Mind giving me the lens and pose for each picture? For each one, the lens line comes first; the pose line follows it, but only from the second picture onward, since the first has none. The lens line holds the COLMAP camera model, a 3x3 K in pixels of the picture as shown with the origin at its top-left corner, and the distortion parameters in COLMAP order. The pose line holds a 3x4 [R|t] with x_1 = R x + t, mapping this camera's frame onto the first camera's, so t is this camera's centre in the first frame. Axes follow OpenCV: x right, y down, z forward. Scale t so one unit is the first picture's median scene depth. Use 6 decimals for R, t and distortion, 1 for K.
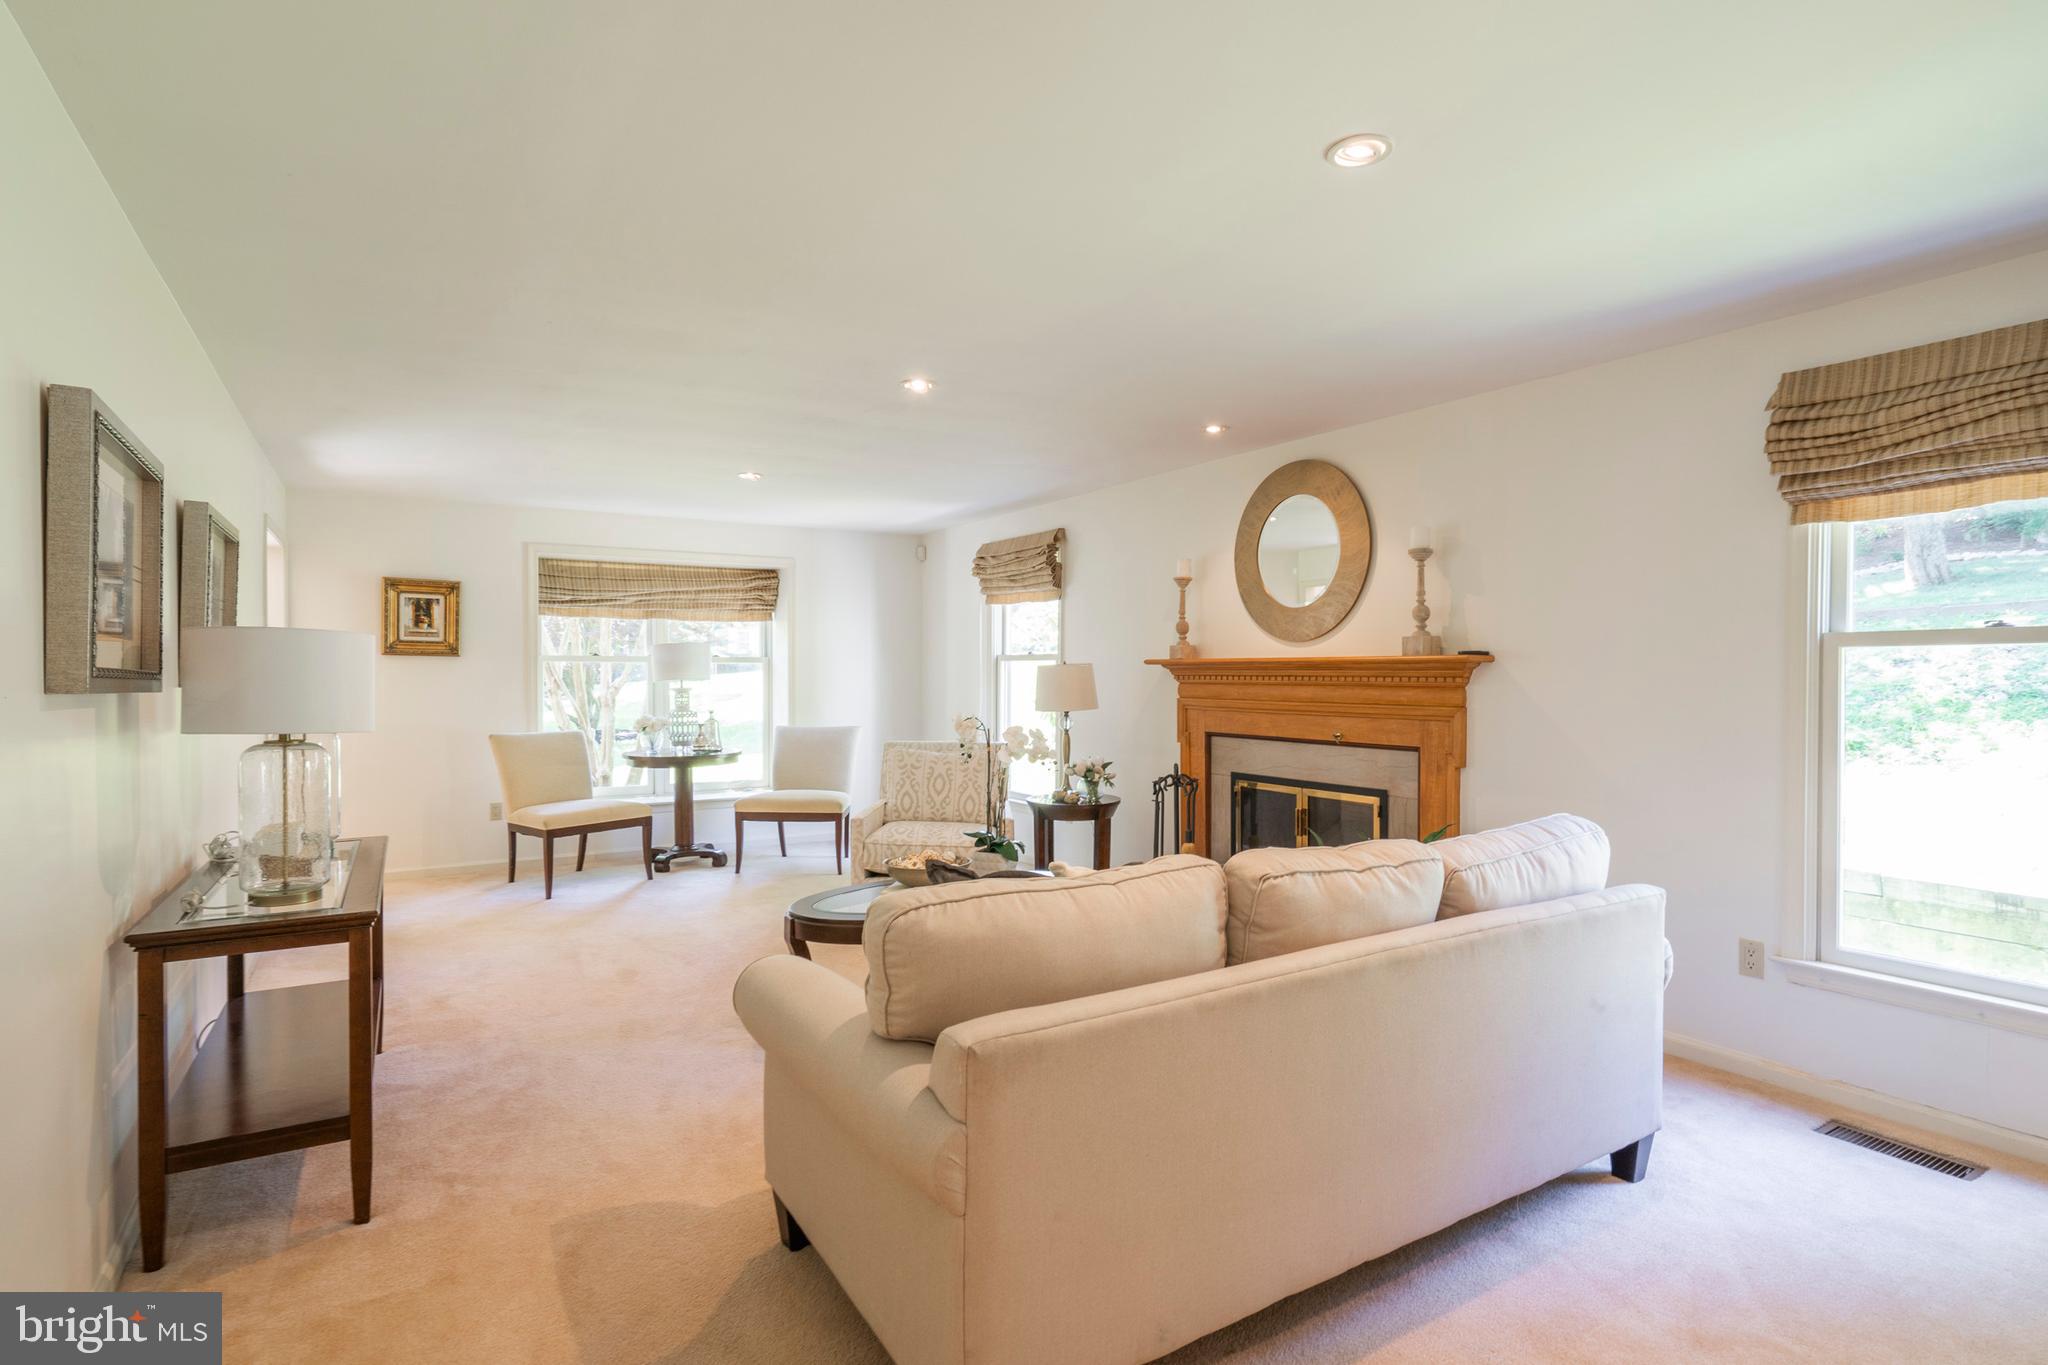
lens RADIAL K [[1018.2, 0, 1024.0], [0, 1018.2, 682.5], [0, 0, 1]] dist [0.001068, 0.000217]
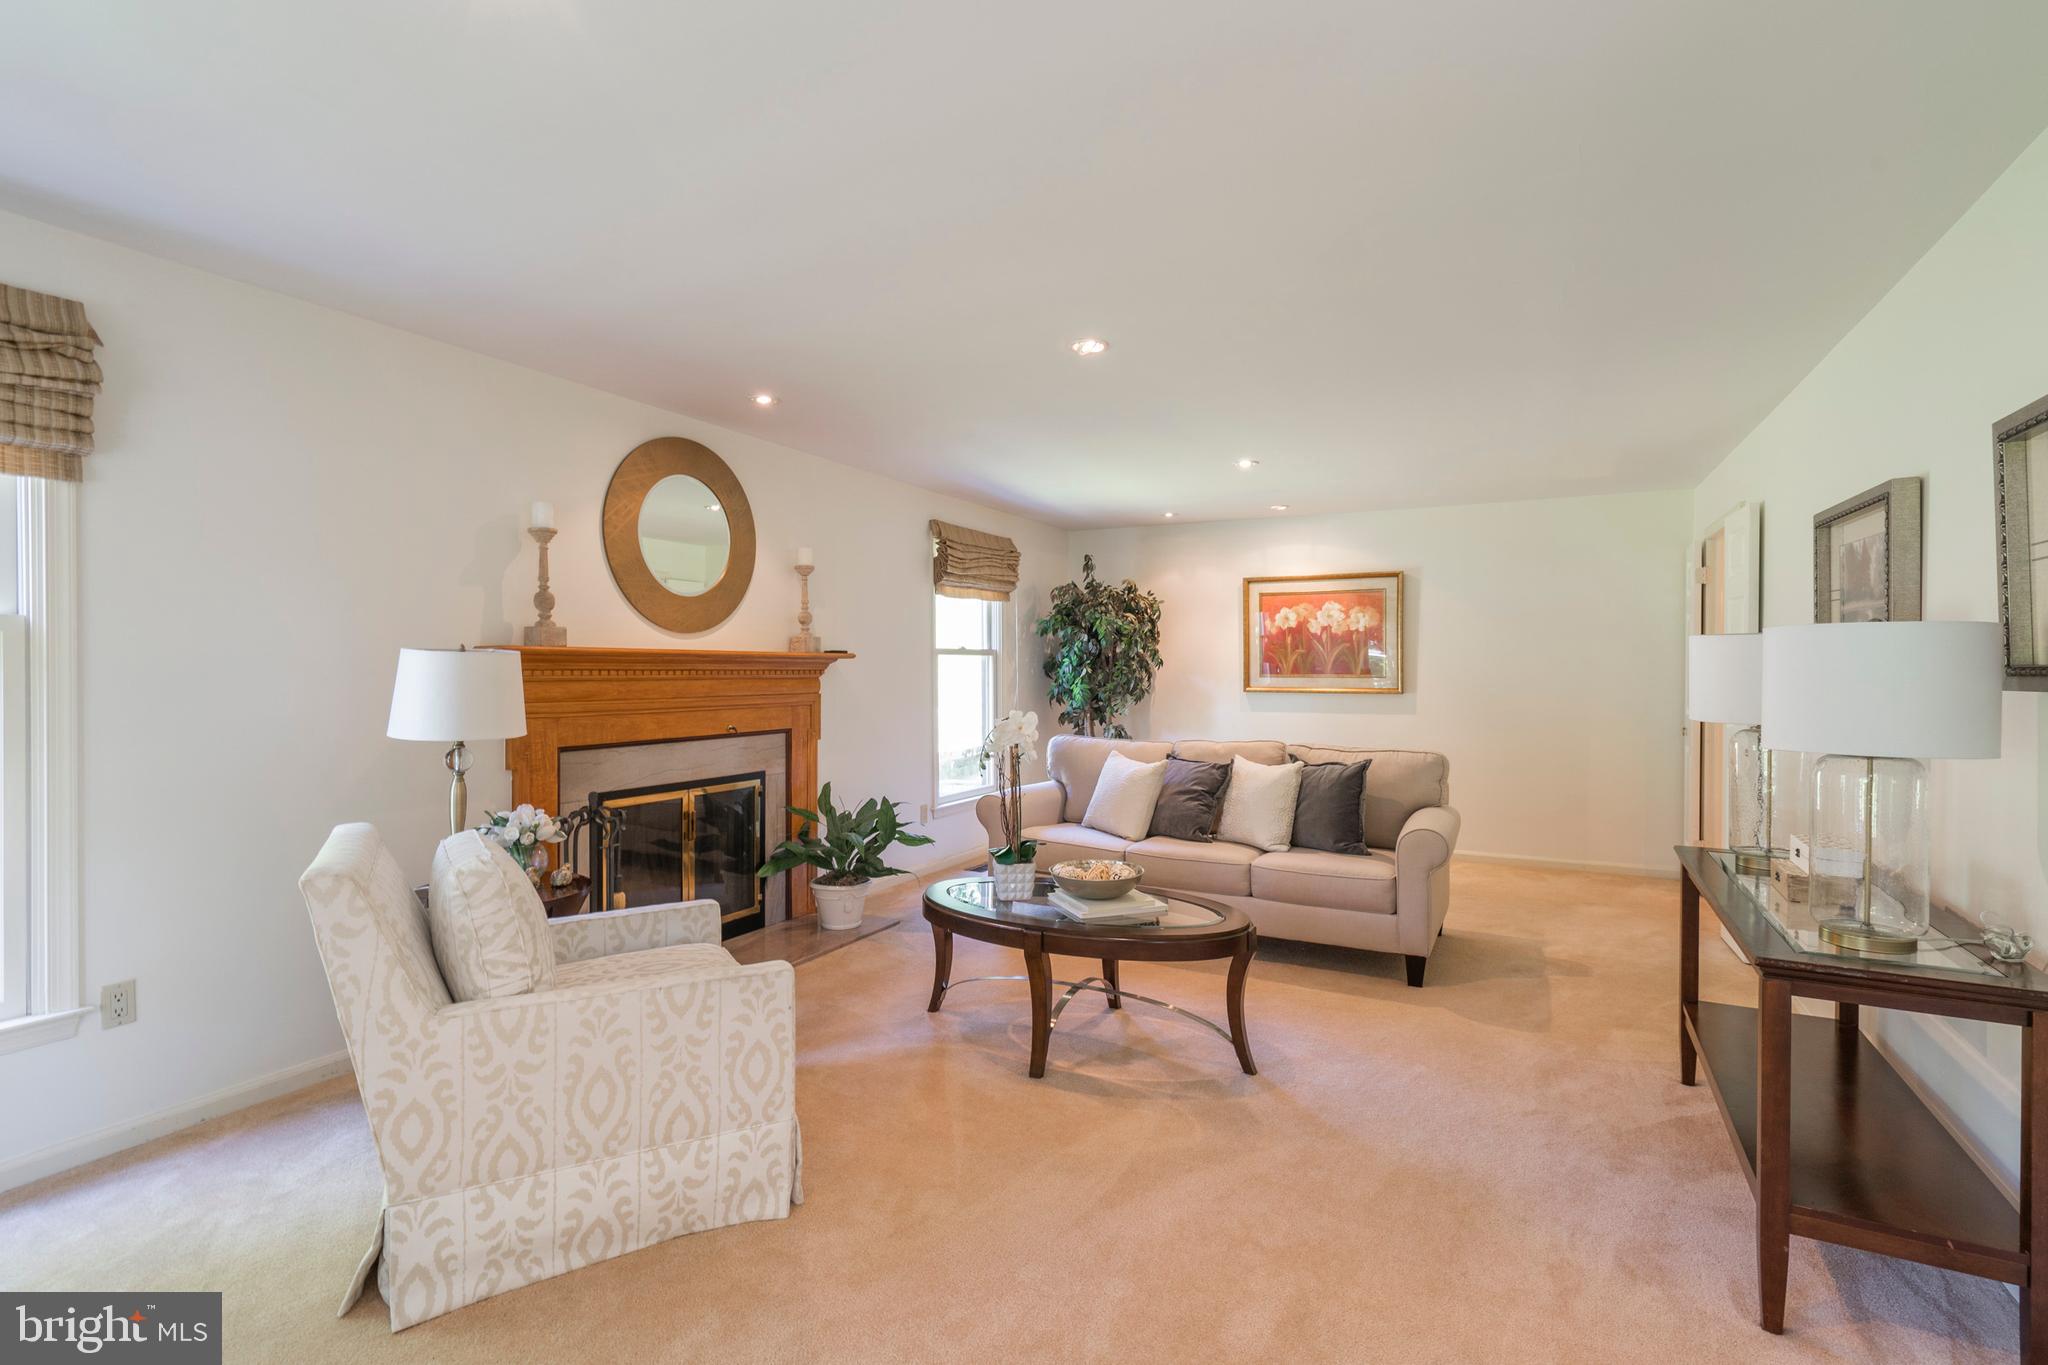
lens RADIAL K [[955.7, 0, 1024.0], [0, 955.7, 682.5], [0, 0, 1]] dist [-0.006294, -0.000198]
pose [[-0.491342, -0.019656, 0.870745, -0.643406], [-0.000476, 0.999751, 0.022300, -0.014497], [-0.870967, 0.010542, -0.491229, 1.162575]]
